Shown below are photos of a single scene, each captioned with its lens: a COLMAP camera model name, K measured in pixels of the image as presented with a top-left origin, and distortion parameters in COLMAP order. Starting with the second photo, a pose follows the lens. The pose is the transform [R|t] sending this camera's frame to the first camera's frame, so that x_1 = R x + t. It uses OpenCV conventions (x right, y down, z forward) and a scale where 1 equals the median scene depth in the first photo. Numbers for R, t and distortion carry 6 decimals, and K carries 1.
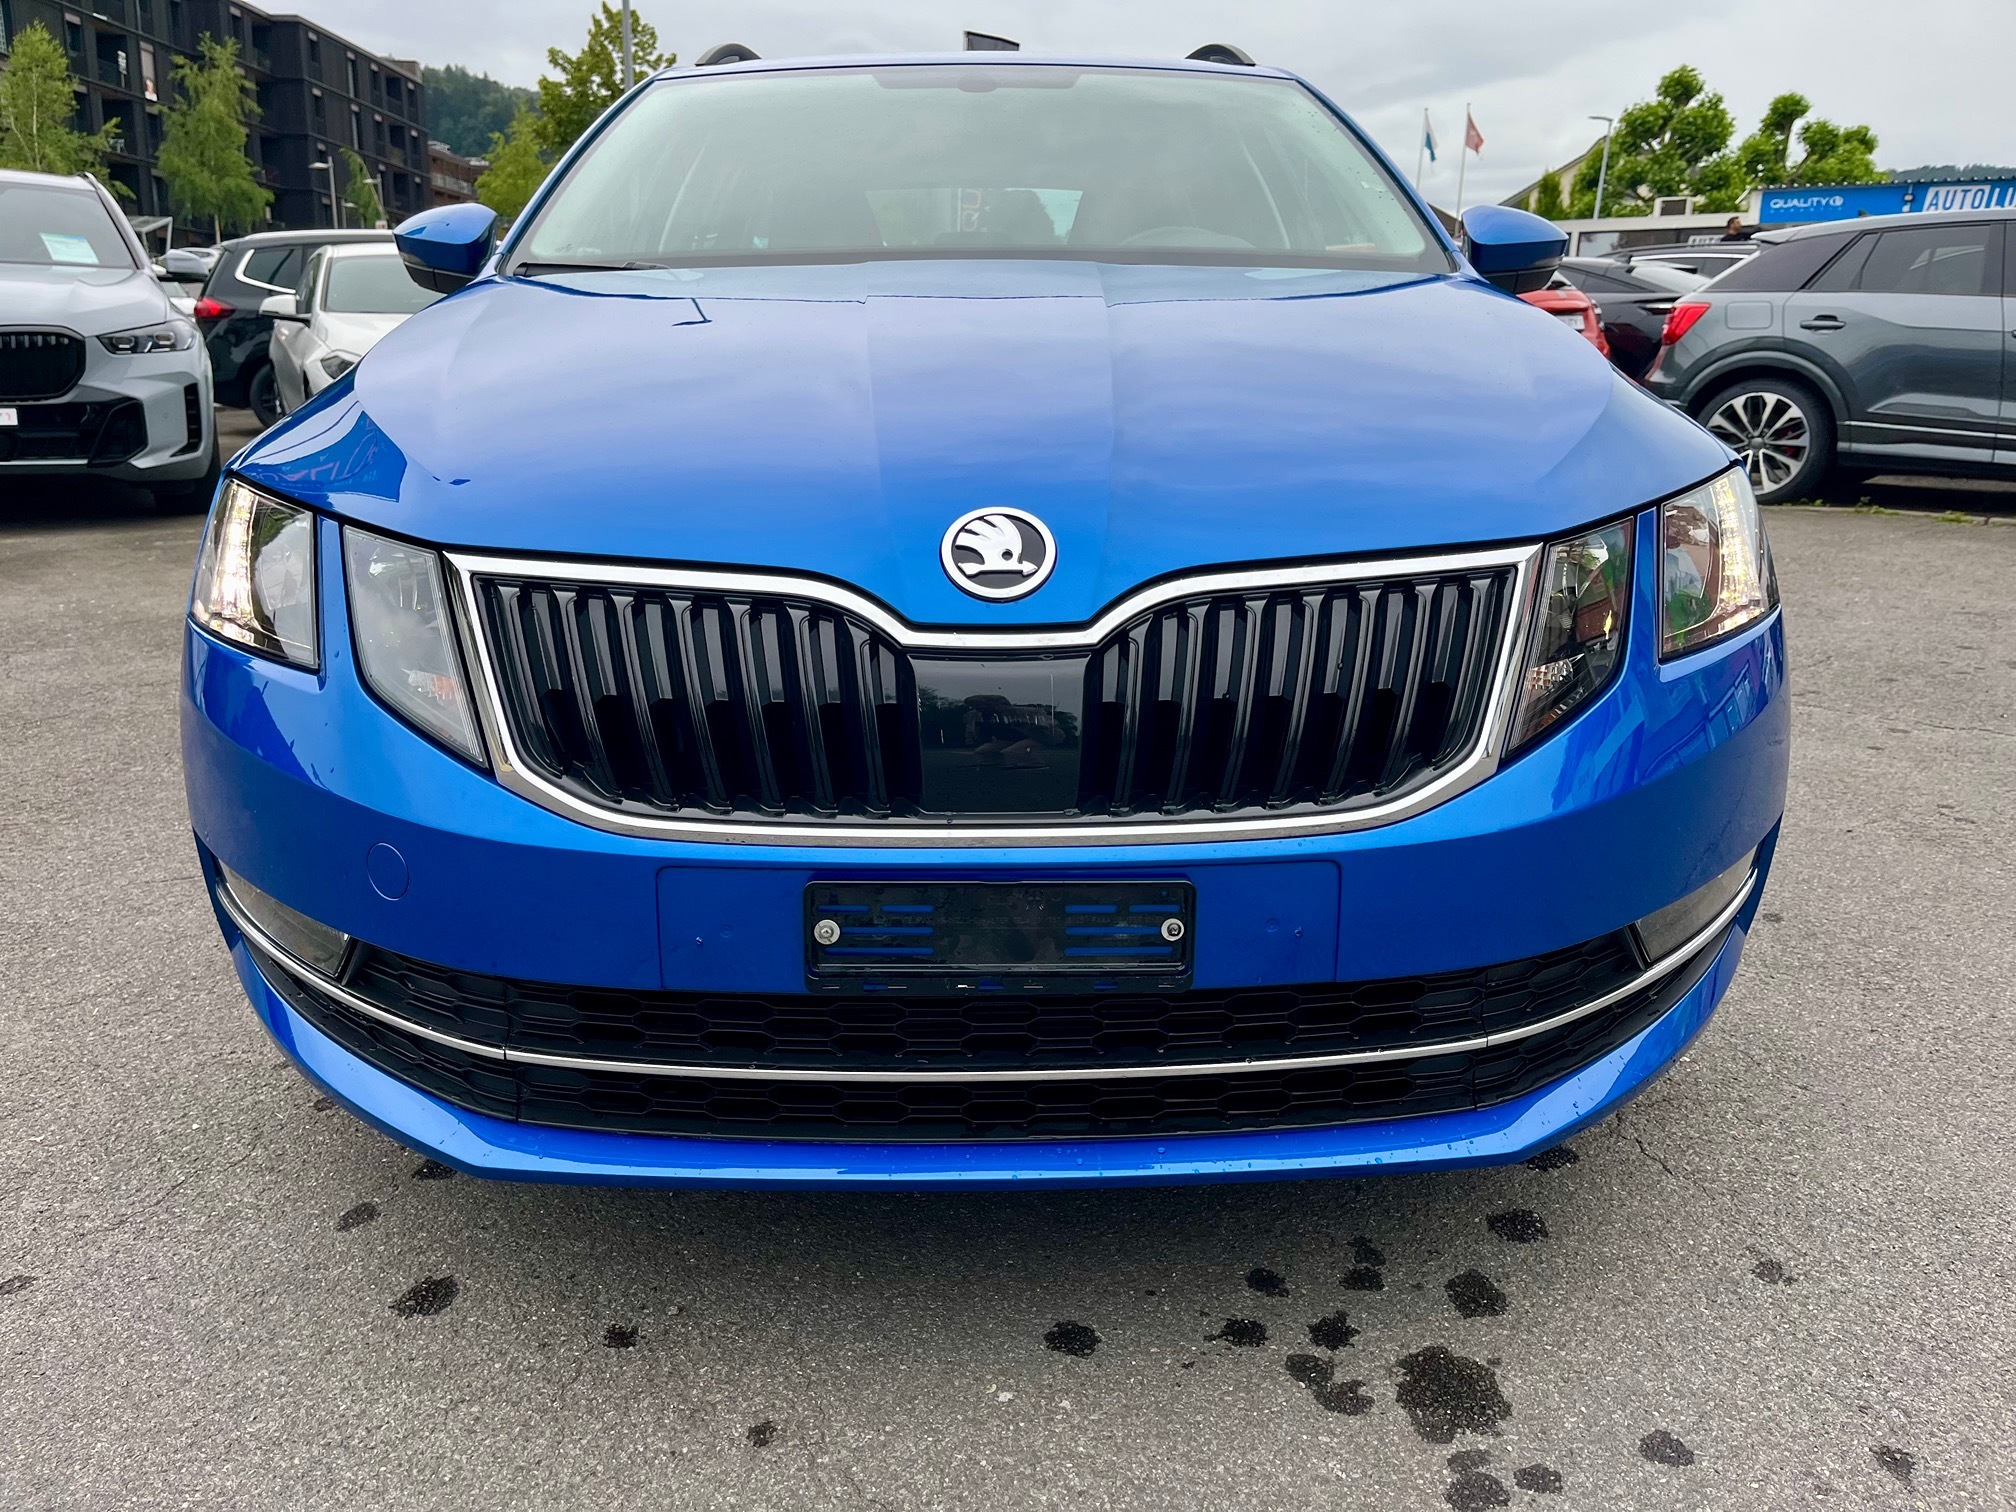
lens RADIAL K [[1576.1, 0, 994.0], [0, 1576.1, 761.4], [0, 0, 1]] dist [0.052470, -0.056530]
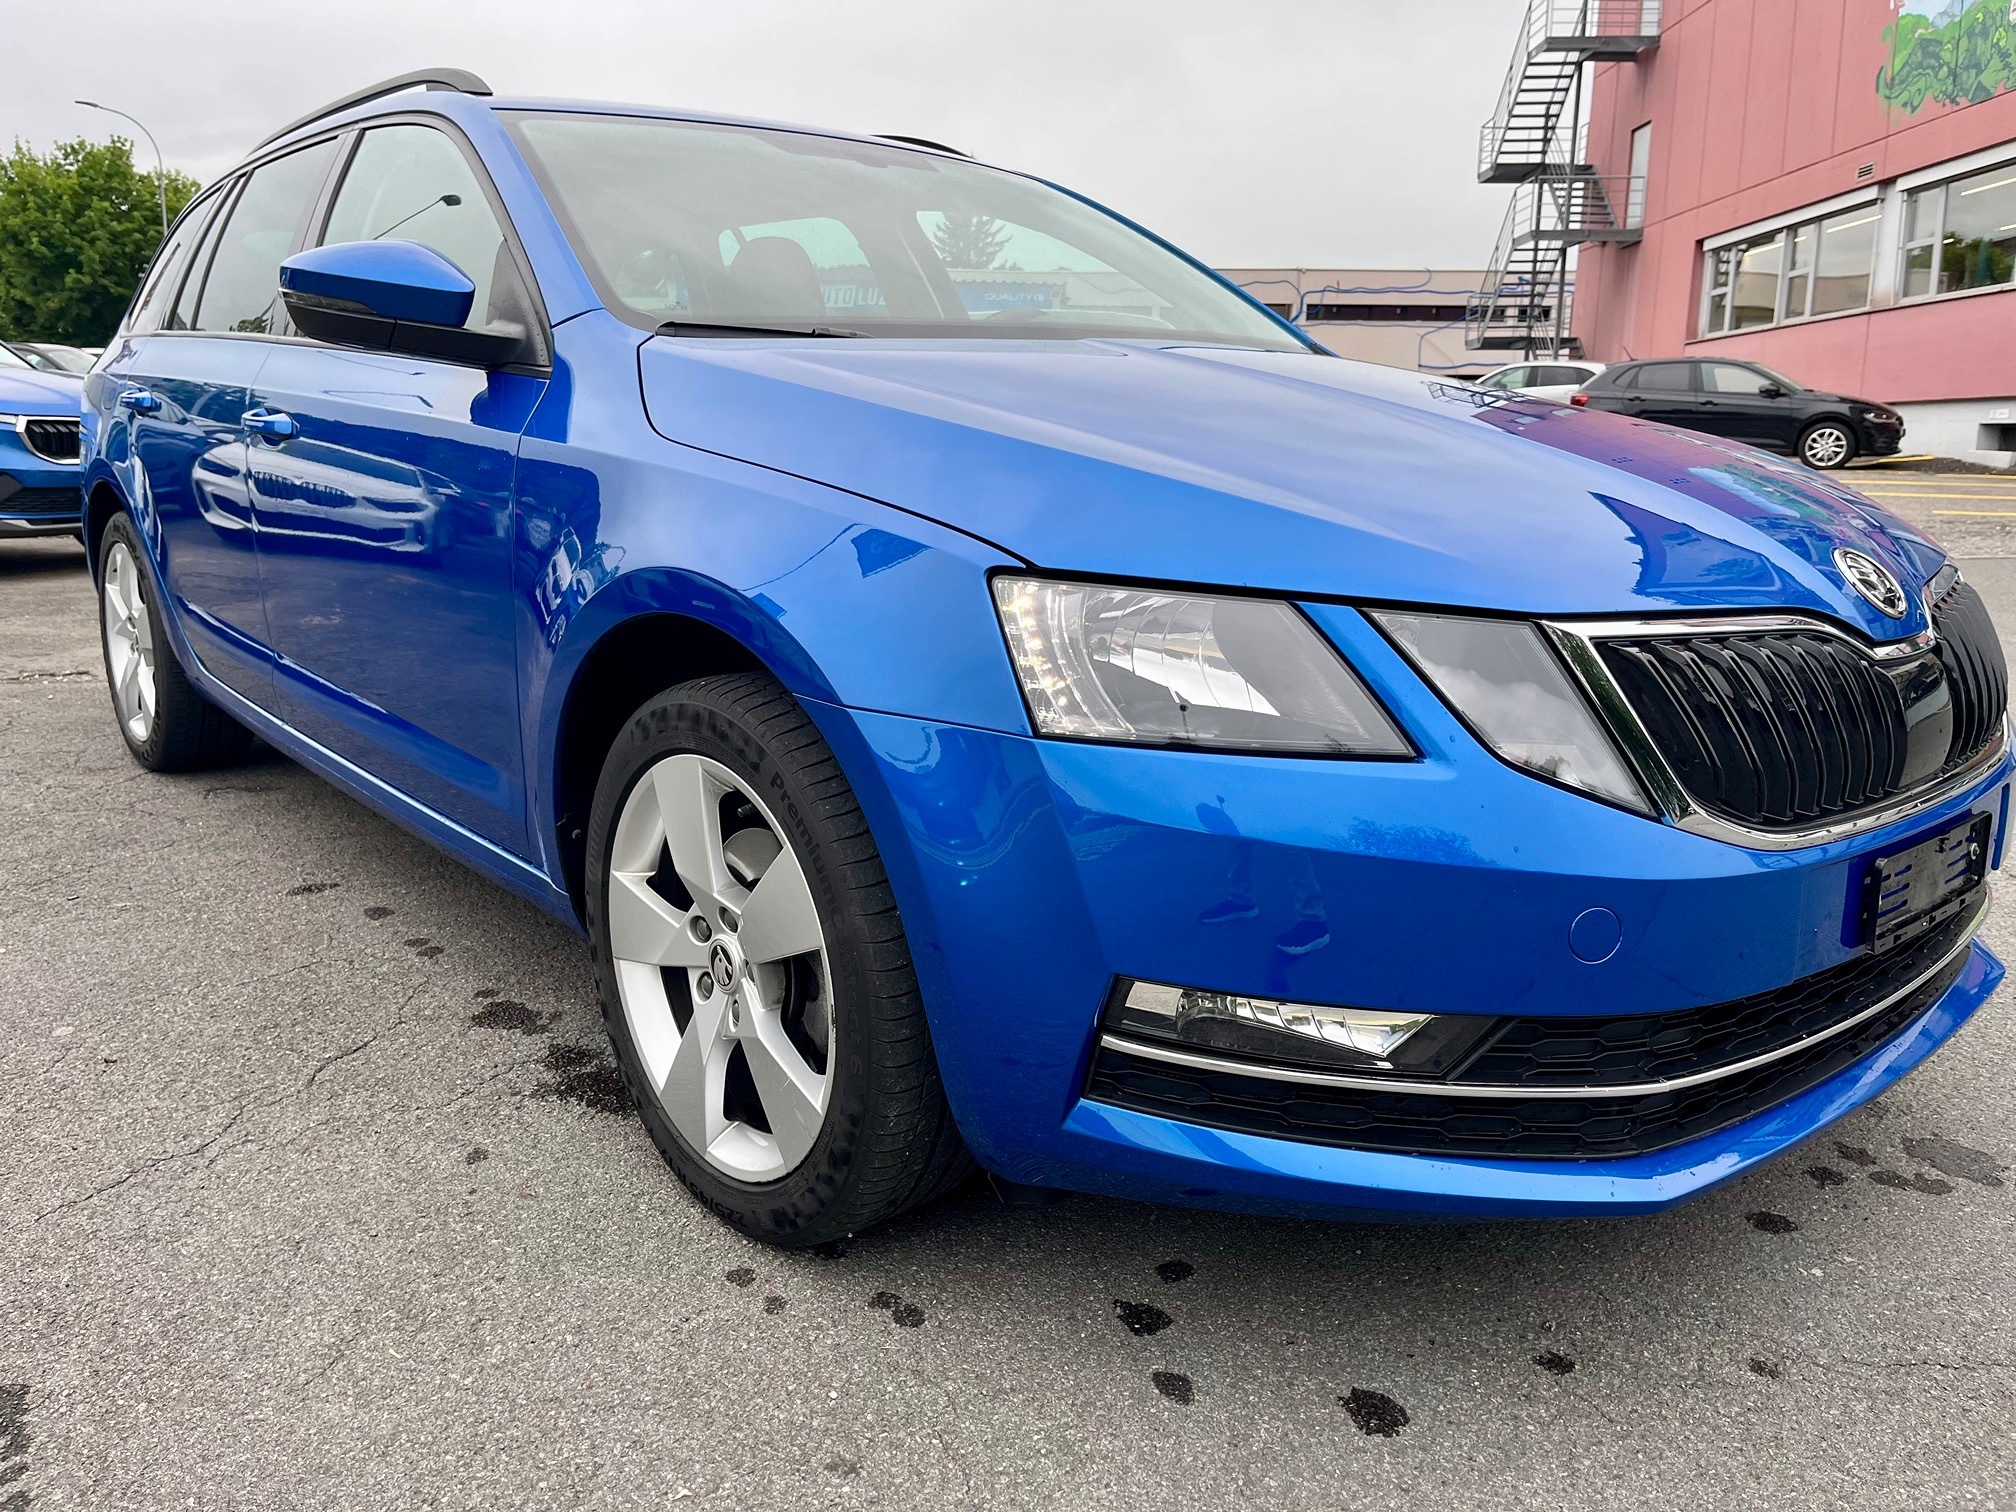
lens RADIAL K [[1576.1, 0, 994.0], [0, 1576.1, 761.4], [0, 0, 1]] dist [0.052470, -0.056530]
pose [[0.758728, -0.134278, 0.637418, -0.834857], [0.158919, 0.987113, 0.018781, -0.078664], [-0.631725, 0.087048, 0.770289, 0.289123]]
